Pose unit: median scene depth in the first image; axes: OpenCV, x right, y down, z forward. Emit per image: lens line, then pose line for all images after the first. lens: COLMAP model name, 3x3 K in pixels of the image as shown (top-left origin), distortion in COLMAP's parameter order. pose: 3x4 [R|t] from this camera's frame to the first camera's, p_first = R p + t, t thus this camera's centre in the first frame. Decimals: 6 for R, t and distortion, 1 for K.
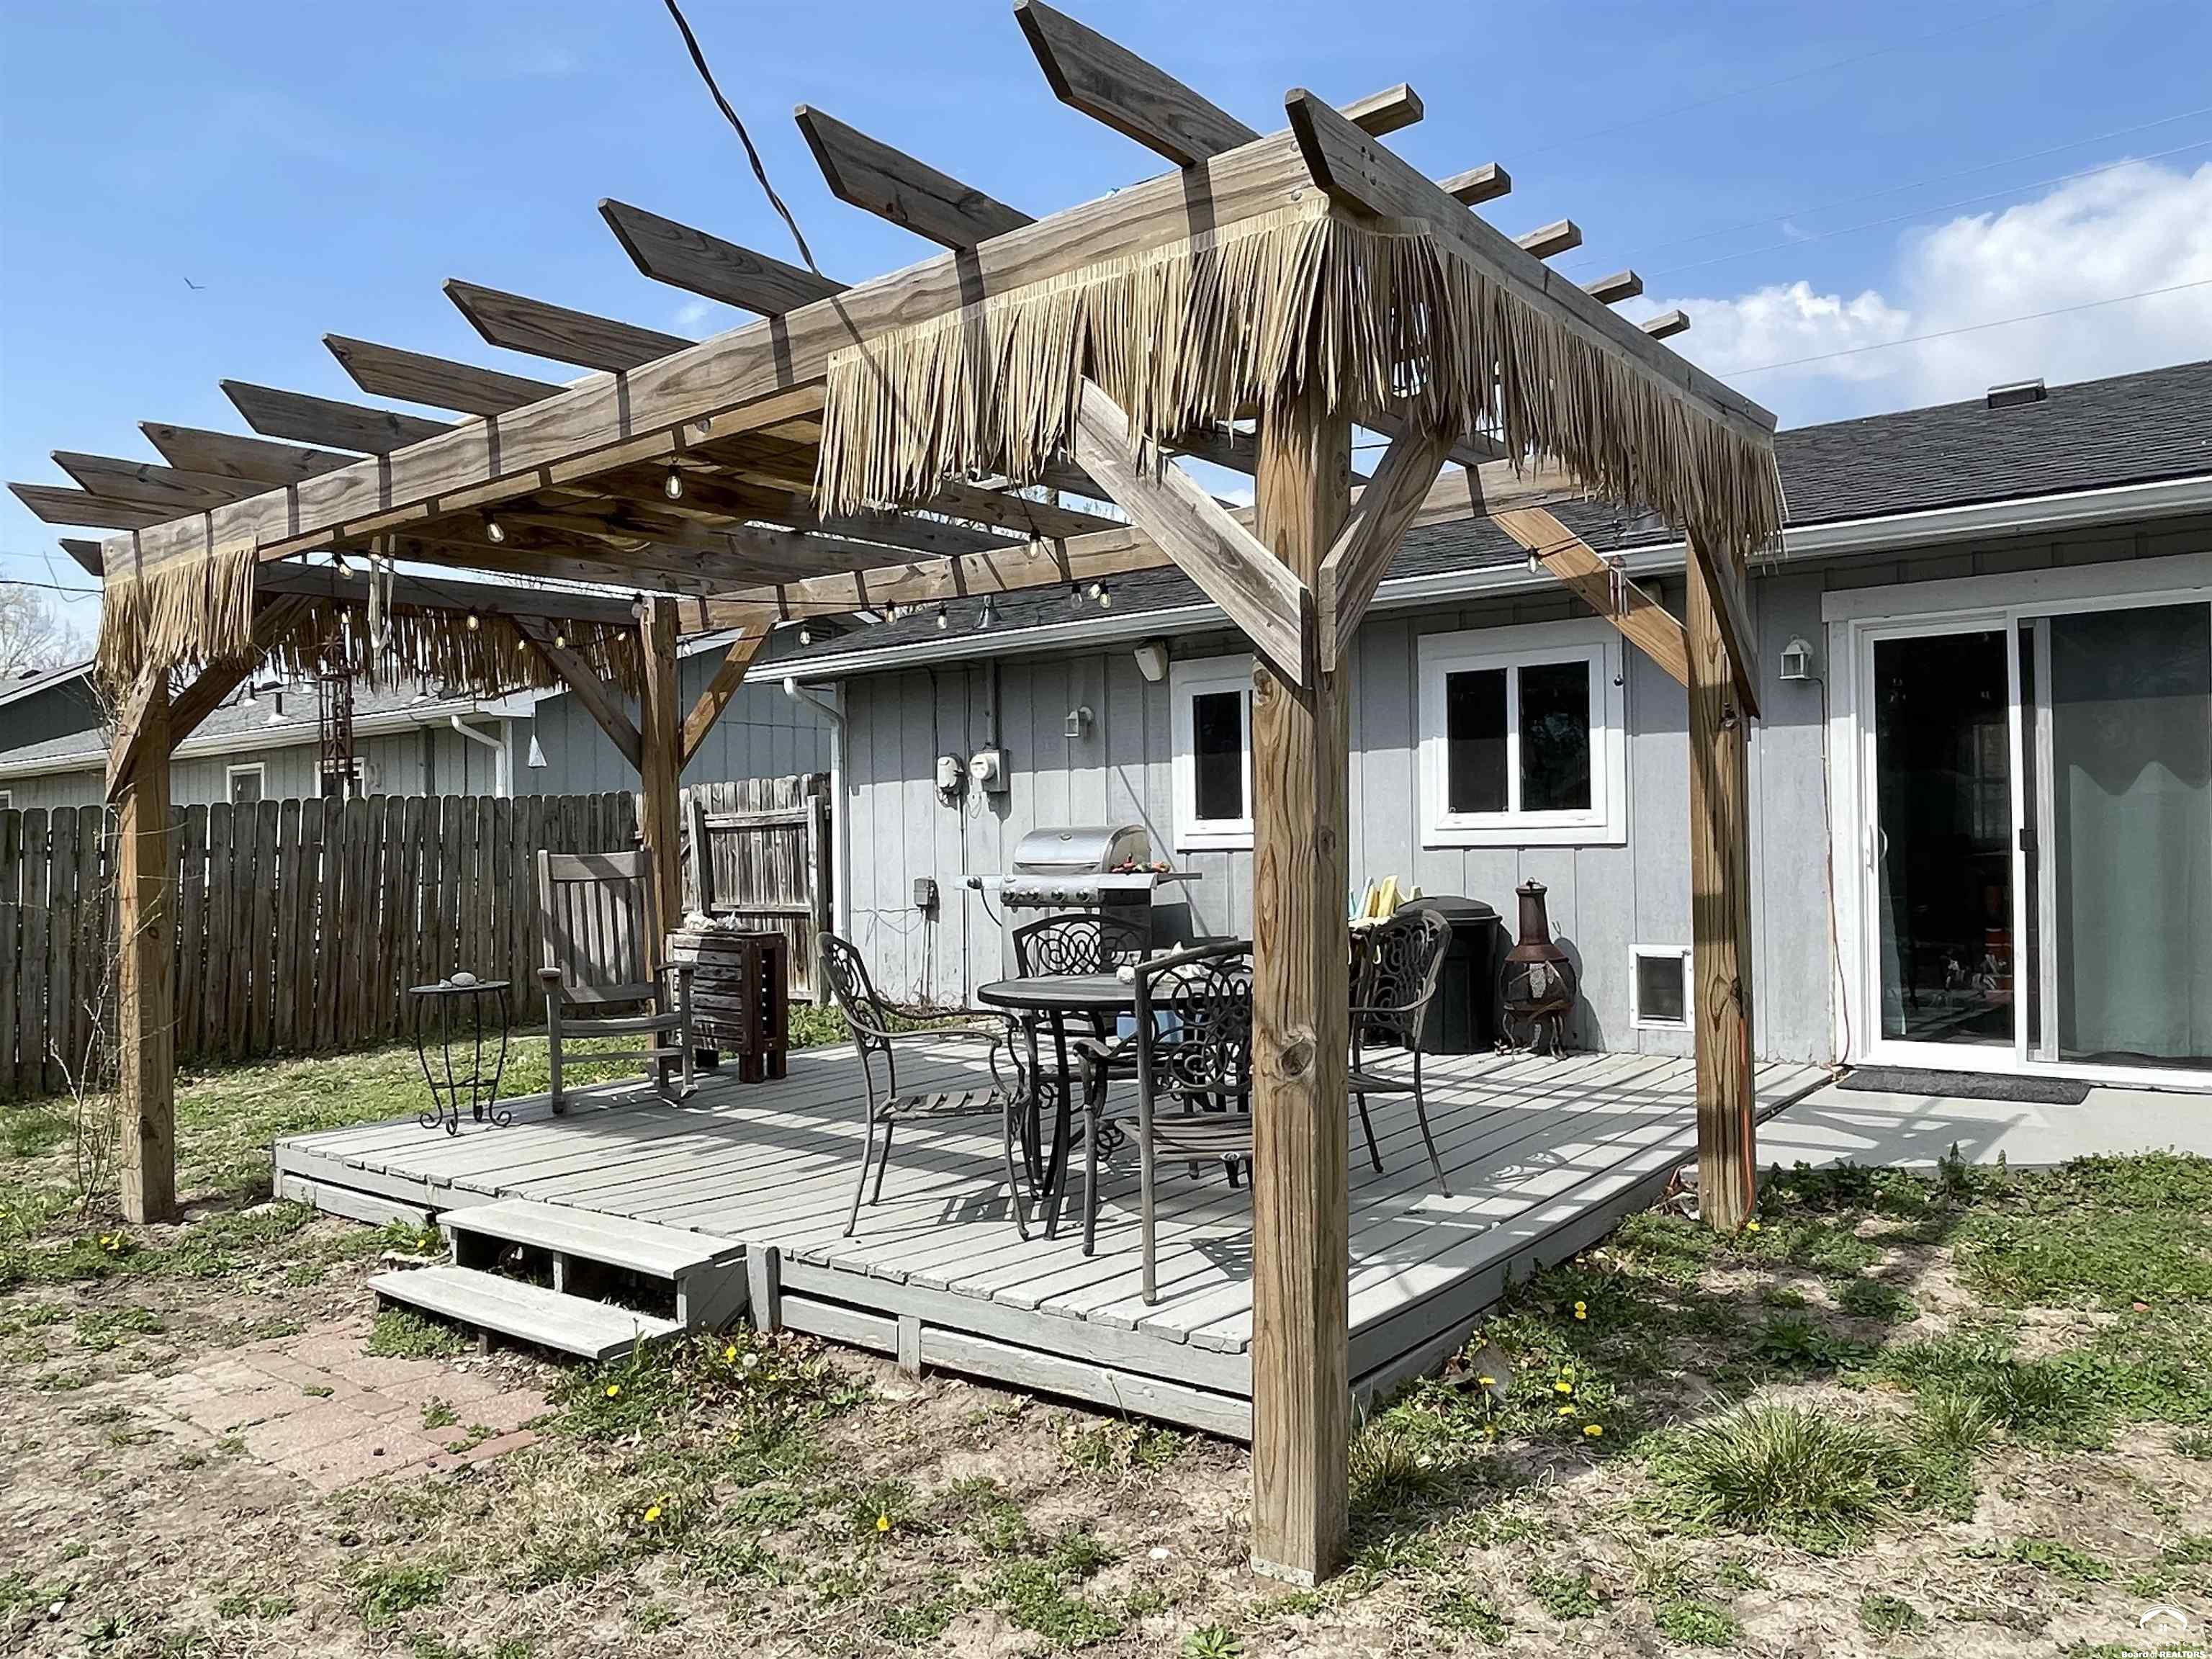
lens RADIAL K [[1609.7, 0, 1085.9], [0, 1609.7, 820.8], [0, 0, 1]] dist [0.014435, -0.032789]
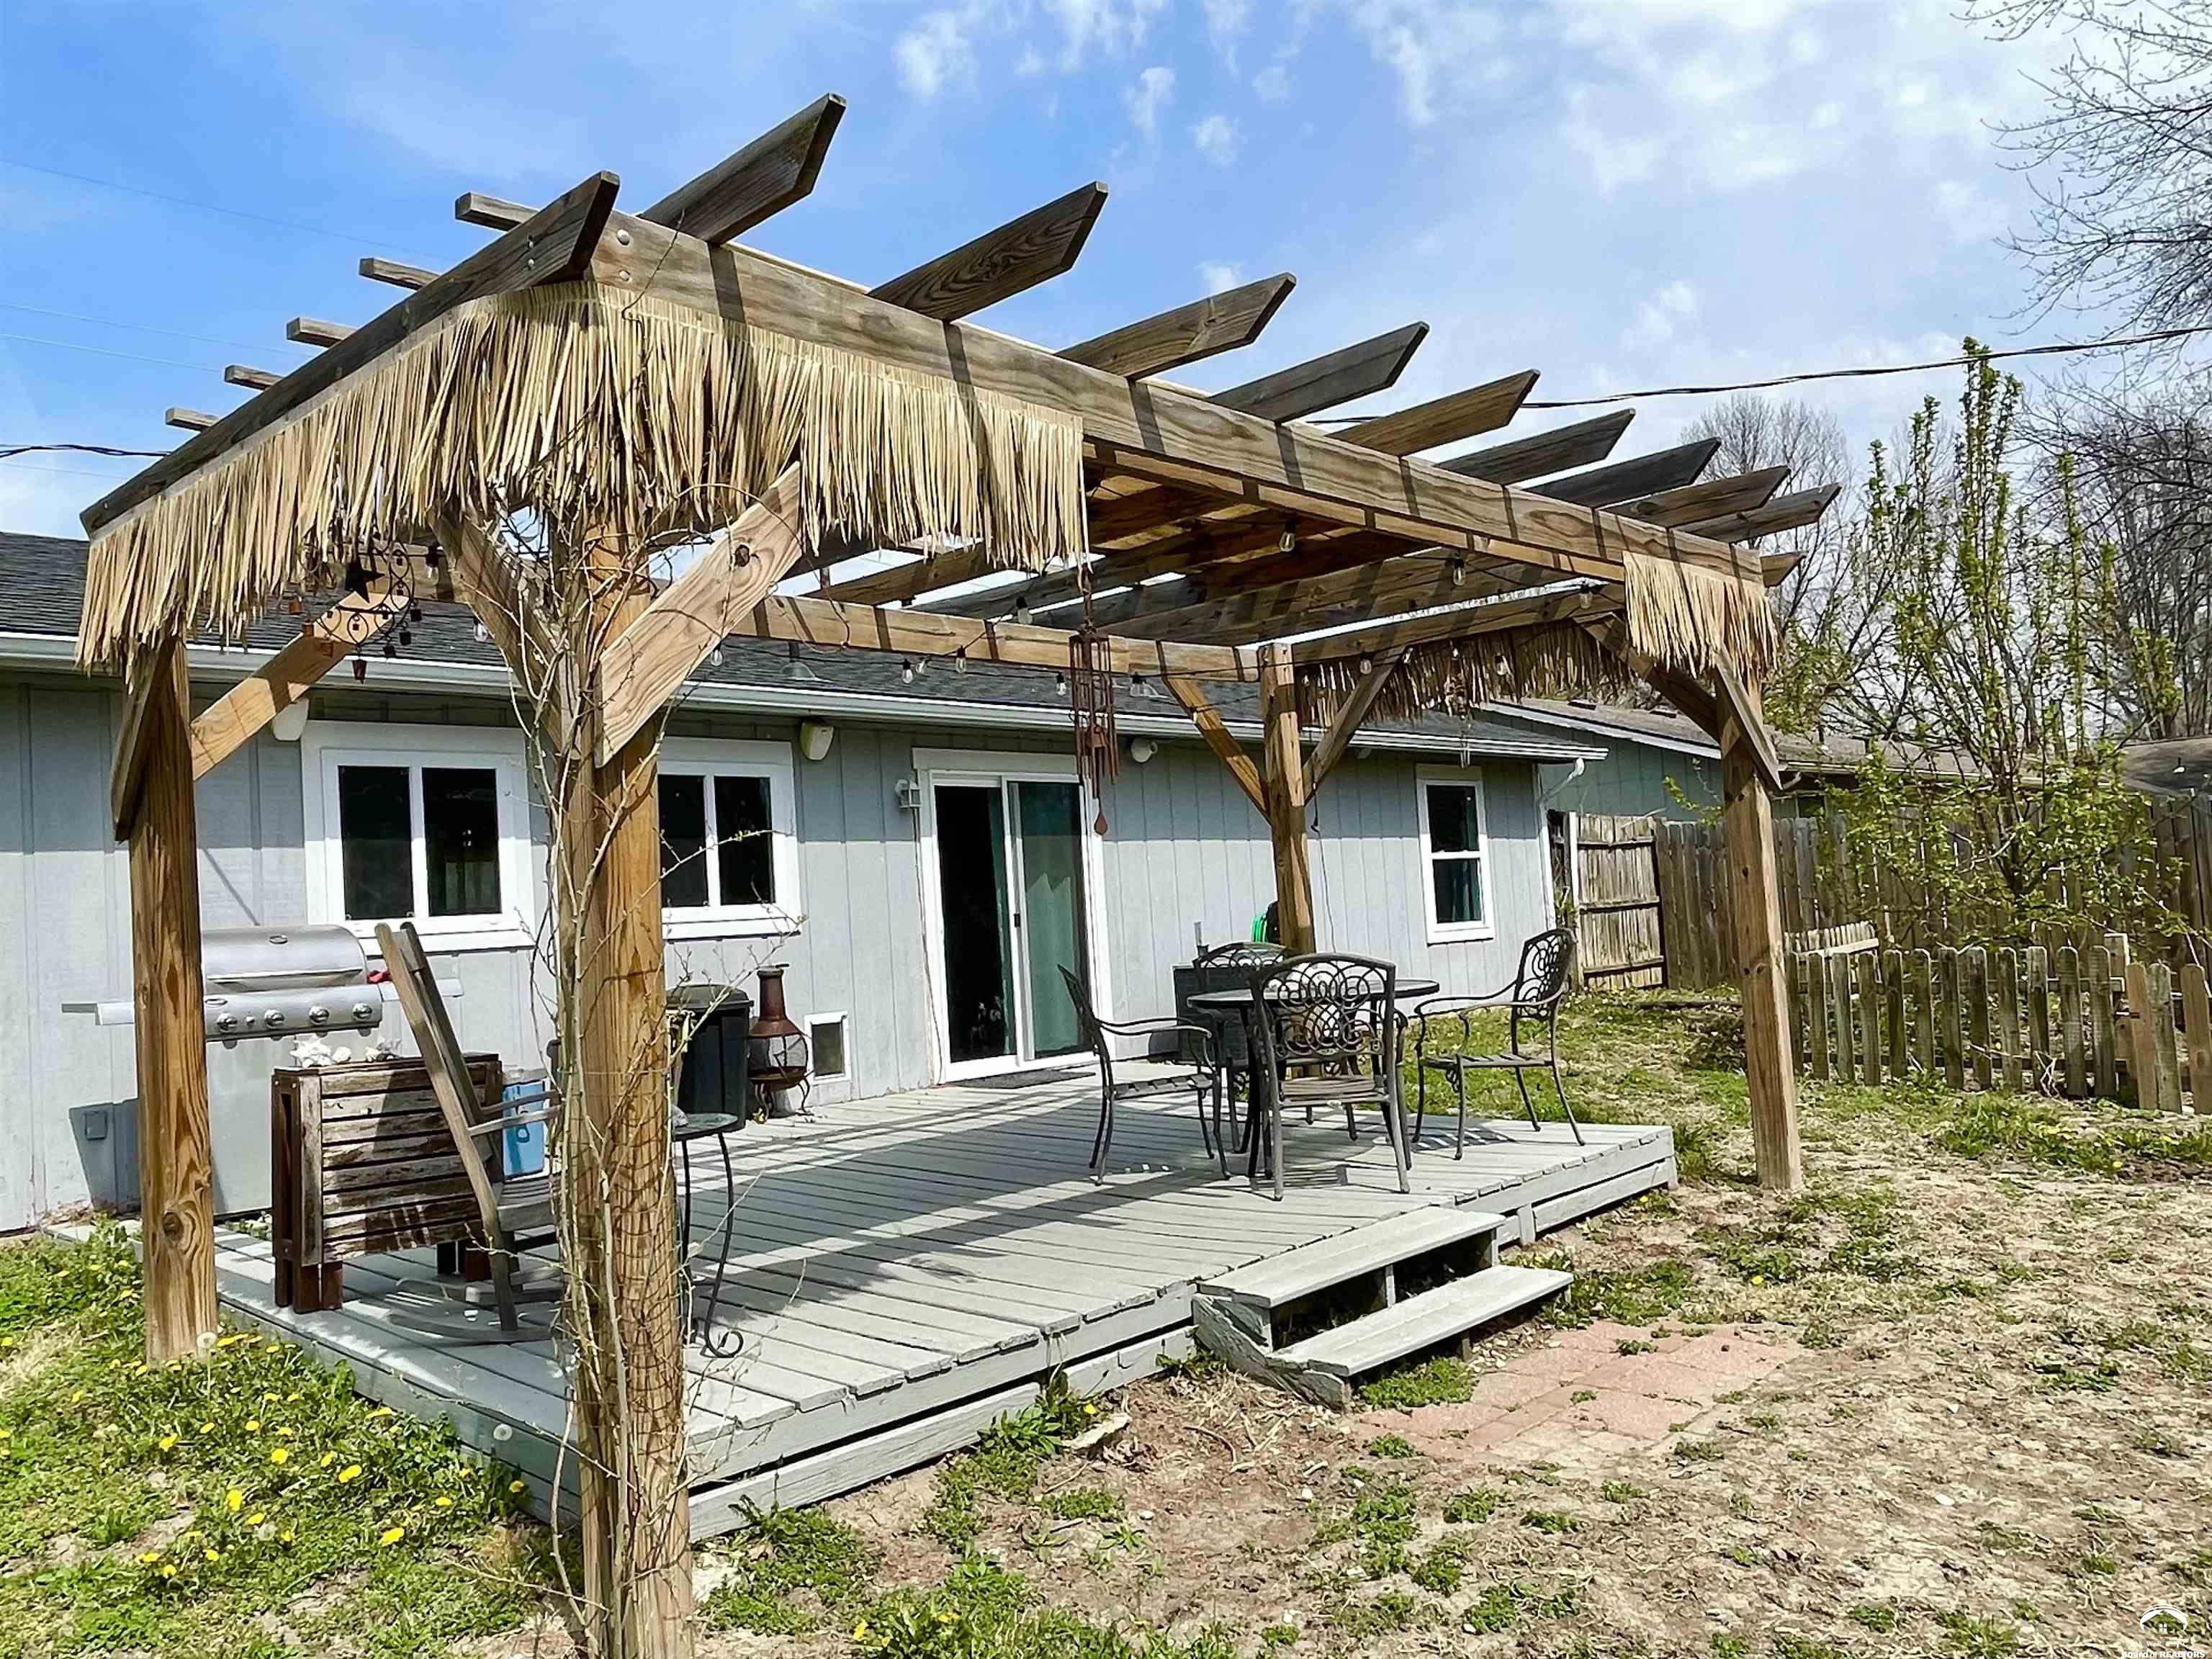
lens RADIAL K [[1609.7, 0, 1105.0], [0, 1609.7, 838.5], [0, 0, 1]] dist [0.014435, -0.032789]
pose [[0.086719, 0.063656, 0.994197, -0.810538], [0.044524, 0.996712, -0.067701, 0.034894], [-0.995237, 0.050136, 0.083599, 0.639001]]
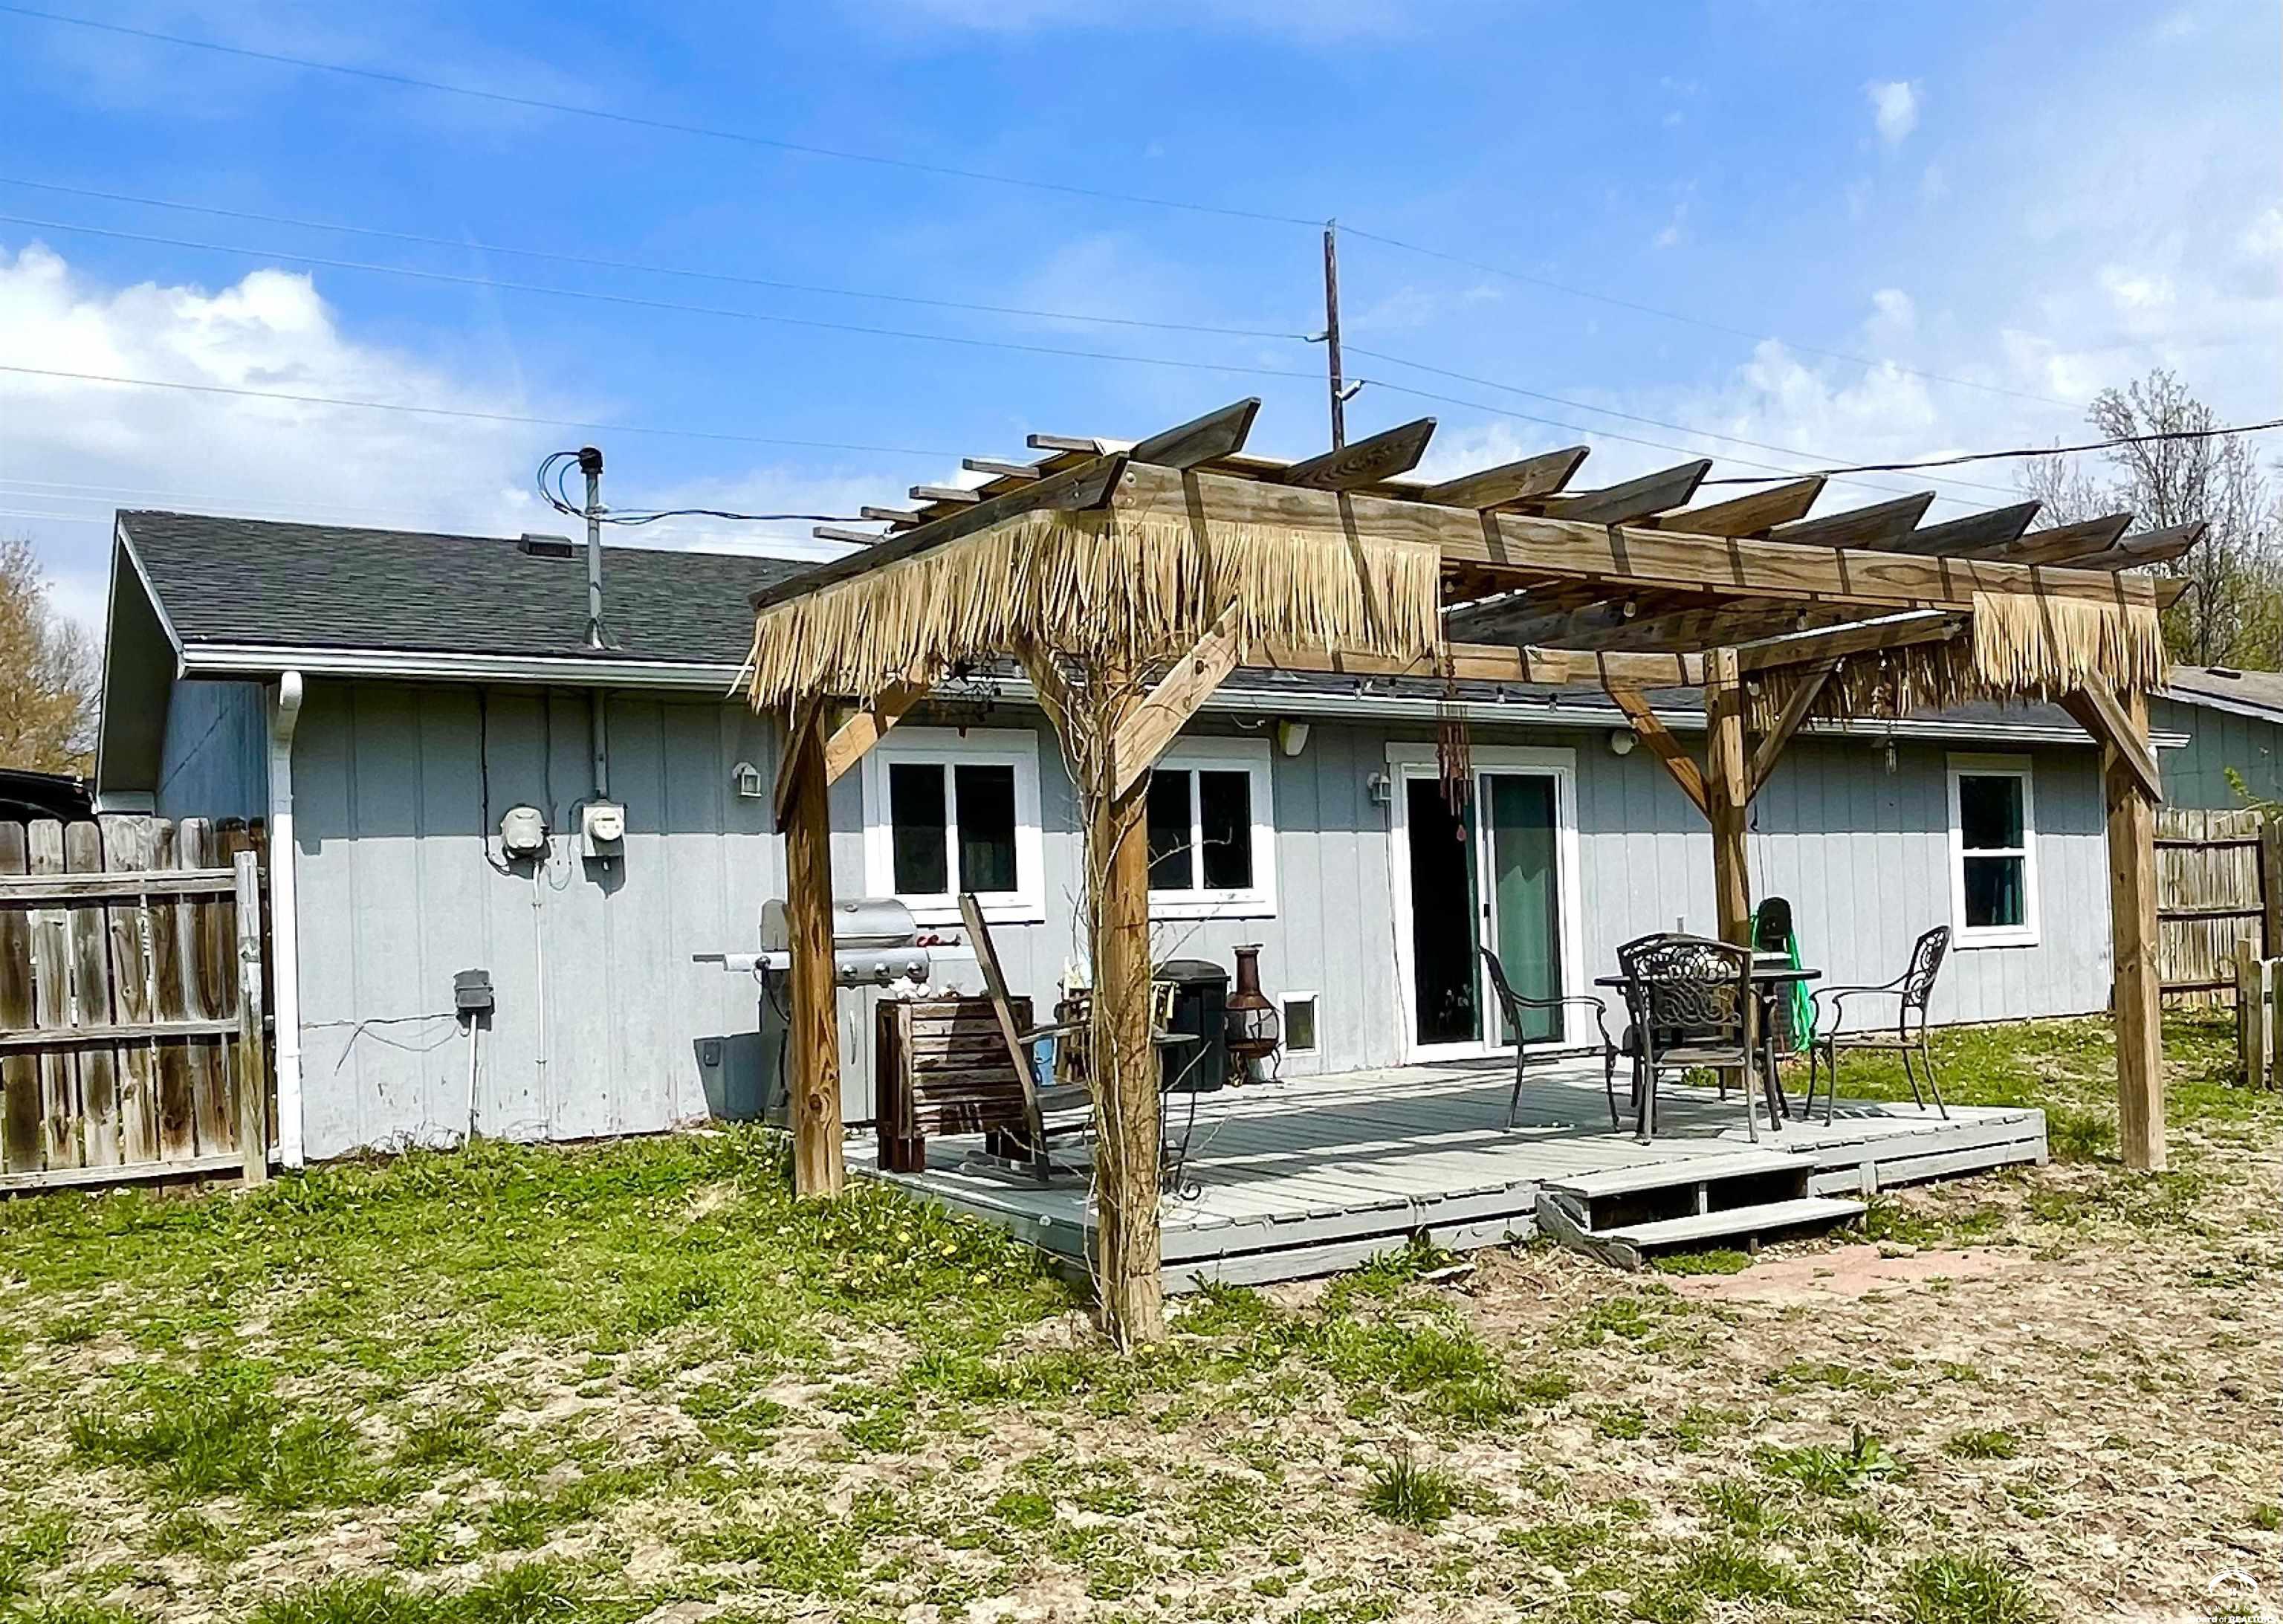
lens RADIAL K [[2019.9, 0, 1259.5], [0, 2019.9, 890.9], [0, 0, 1]] dist [0.012293, -0.018320]
pose [[0.298296, 0.030566, 0.953984, -1.168292], [0.015814, 0.999192, -0.036959, 0.051969], [-0.954343, 0.026111, 0.297571, 0.504030]]
